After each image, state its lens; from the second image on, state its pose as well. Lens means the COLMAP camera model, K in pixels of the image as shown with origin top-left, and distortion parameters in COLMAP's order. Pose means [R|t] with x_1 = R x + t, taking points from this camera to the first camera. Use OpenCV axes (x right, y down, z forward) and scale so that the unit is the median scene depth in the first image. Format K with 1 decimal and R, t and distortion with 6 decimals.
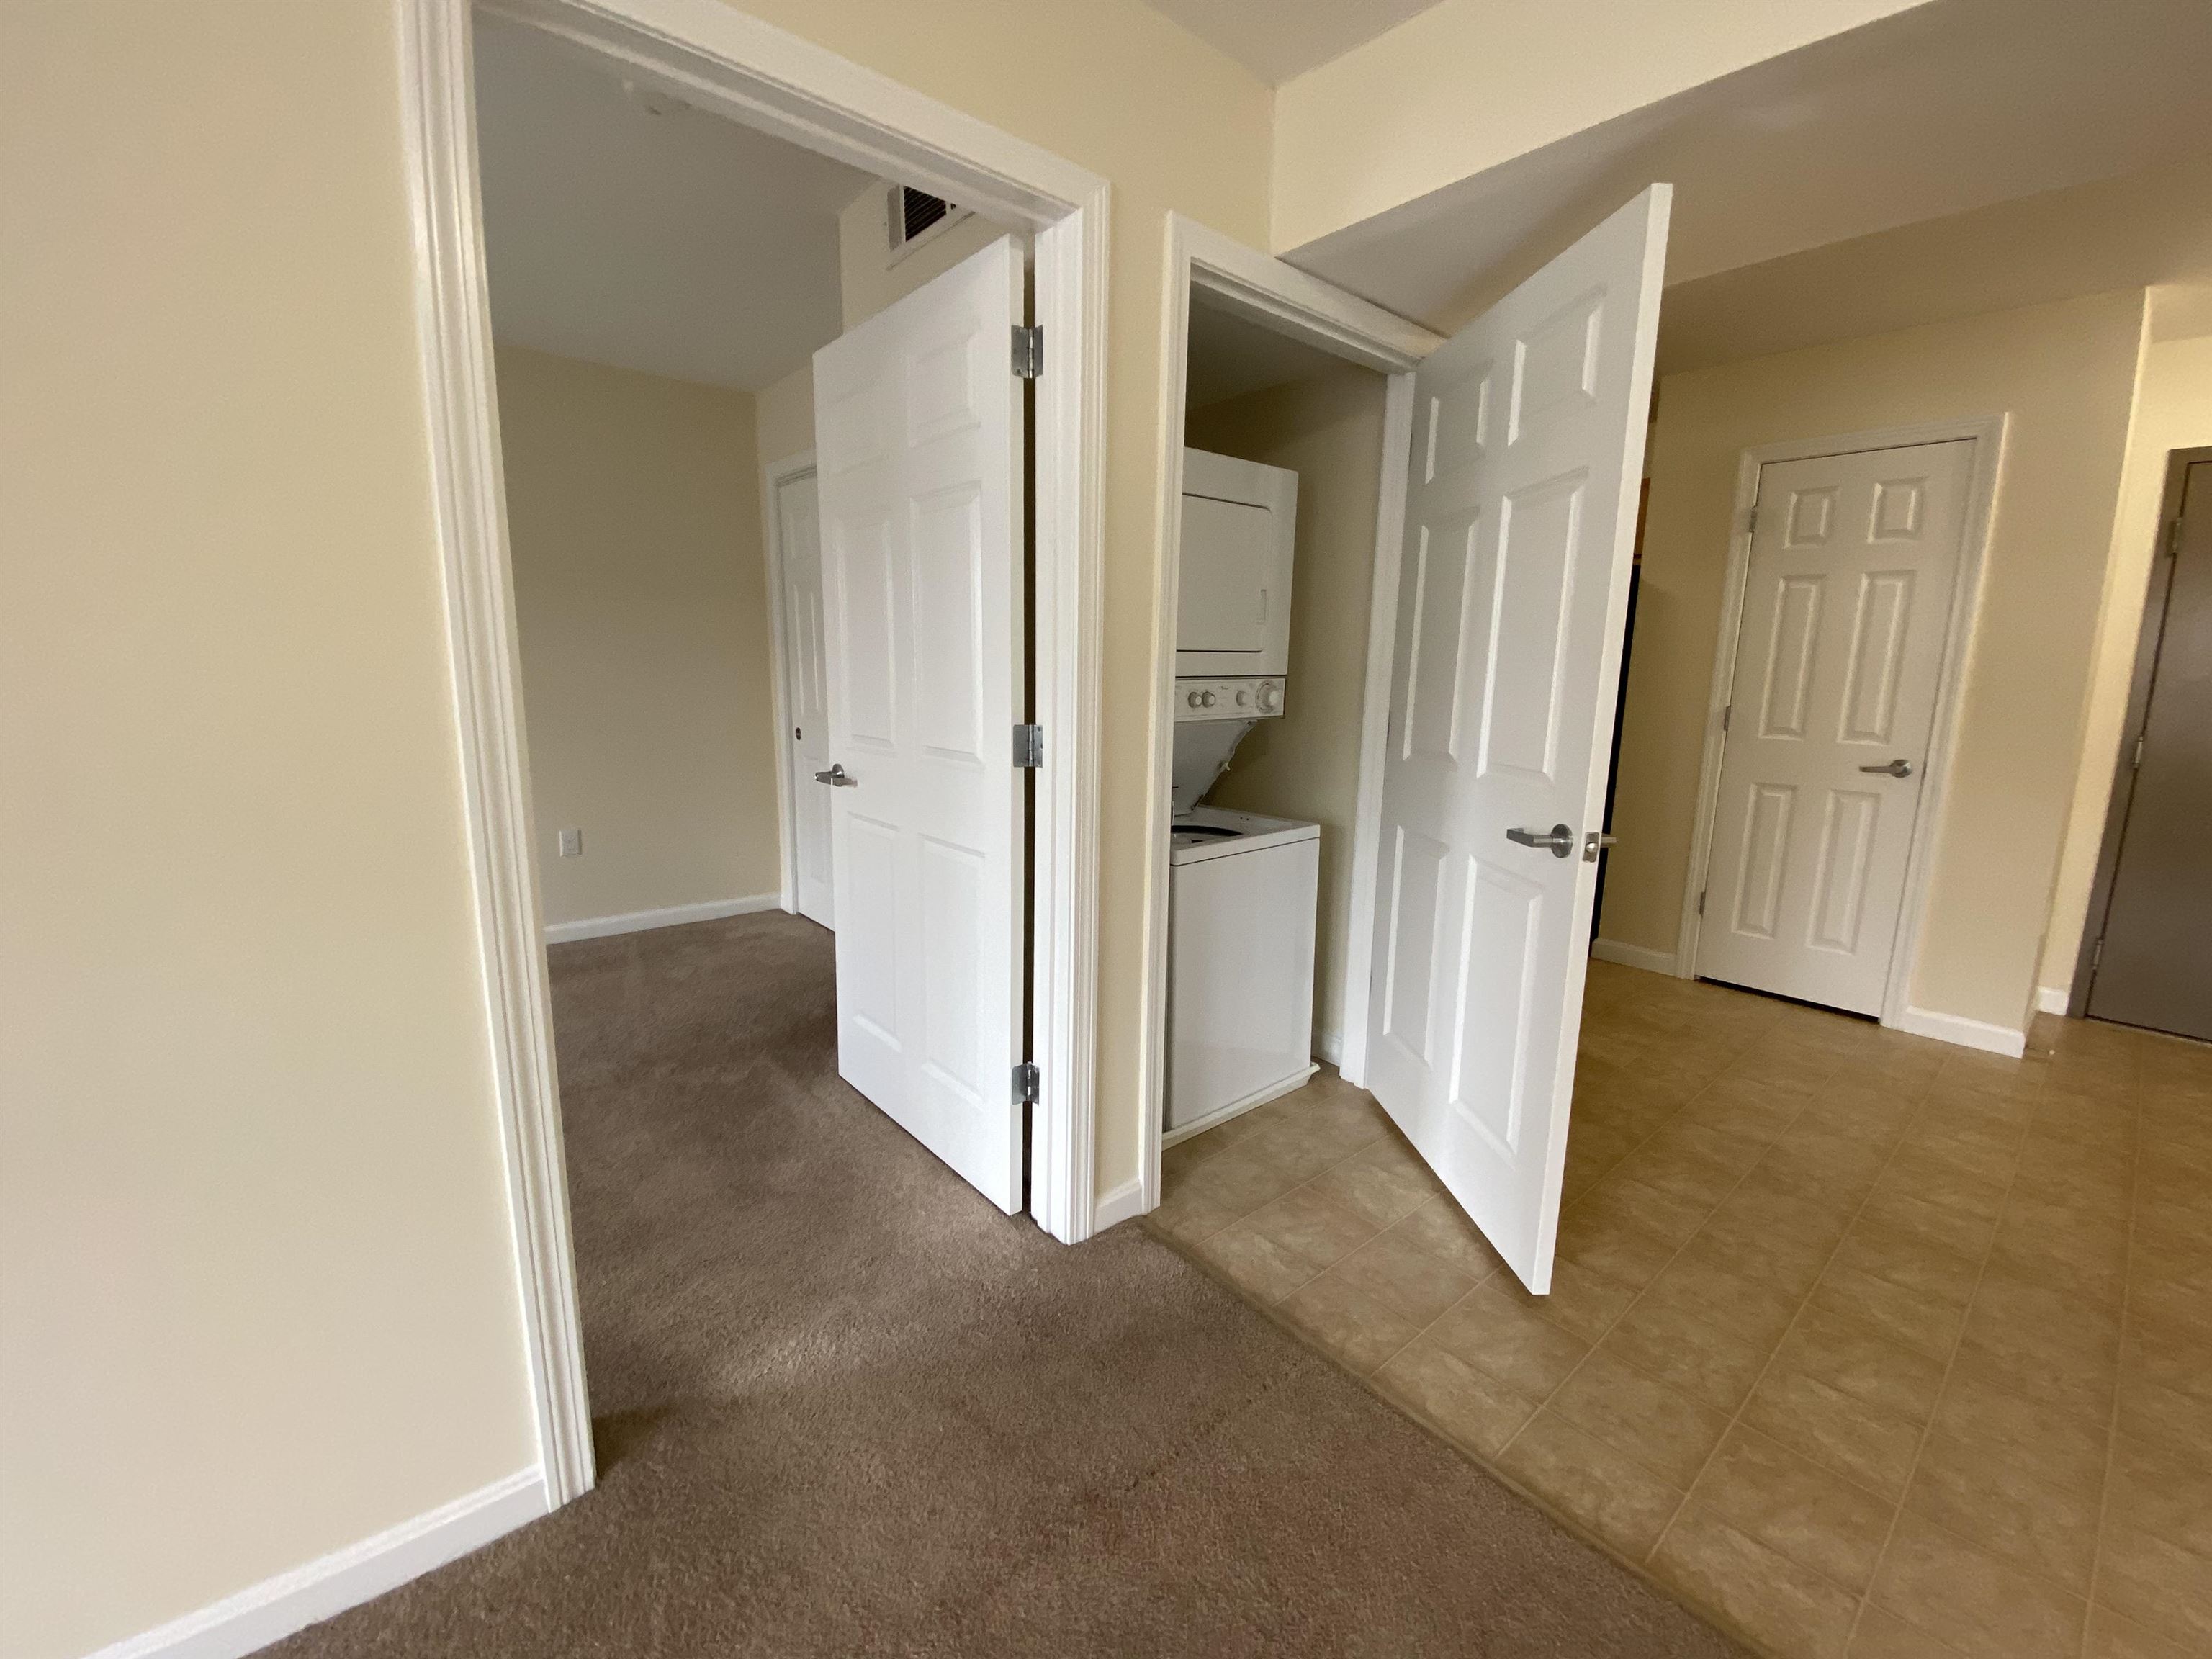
lens RADIAL K [[901.7, 0, 1106.0], [0, 901.7, 829.5], [0, 0, 1]] dist [-0.001947, -0.000506]
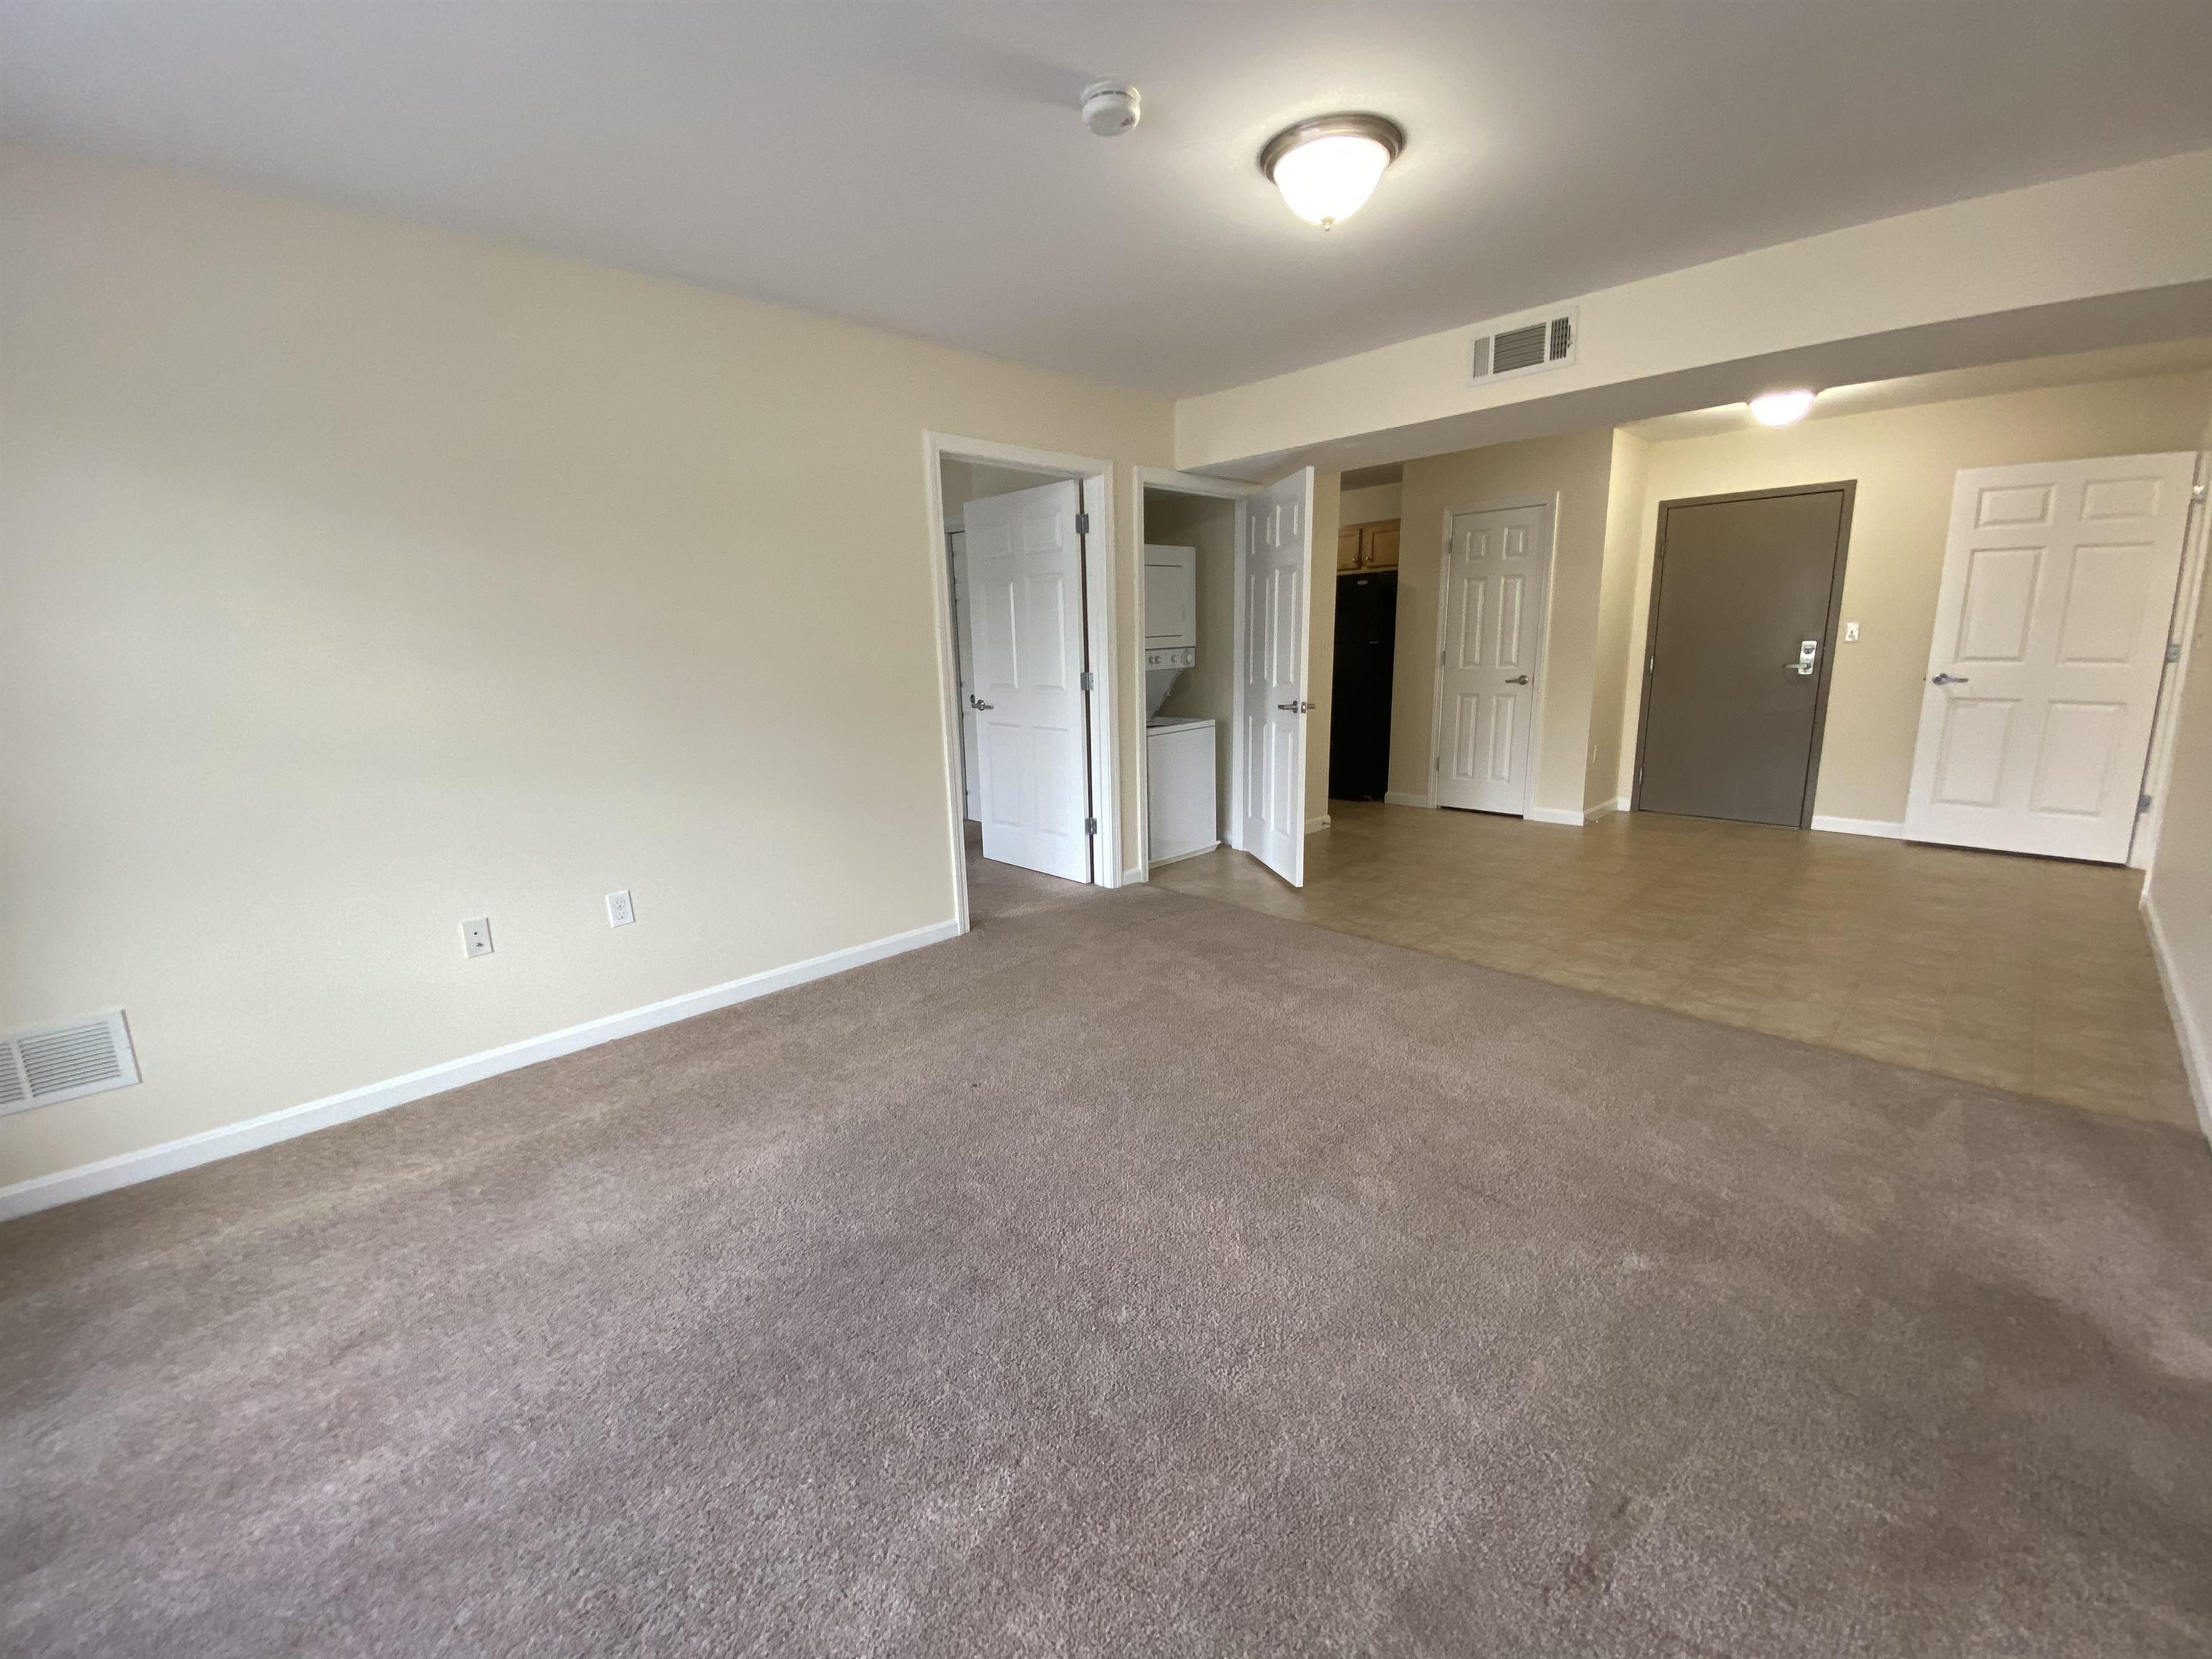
lens RADIAL K [[898.2, 0, 1117.6], [0, 898.2, 855.3], [0, 0, 1]] dist [0.042024, -0.000084]
pose [[0.996515, -0.056471, 0.061383, -0.158481], [0.052720, 0.996738, 0.061098, 0.205890], [-0.064633, -0.057649, 0.996242, -1.295008]]
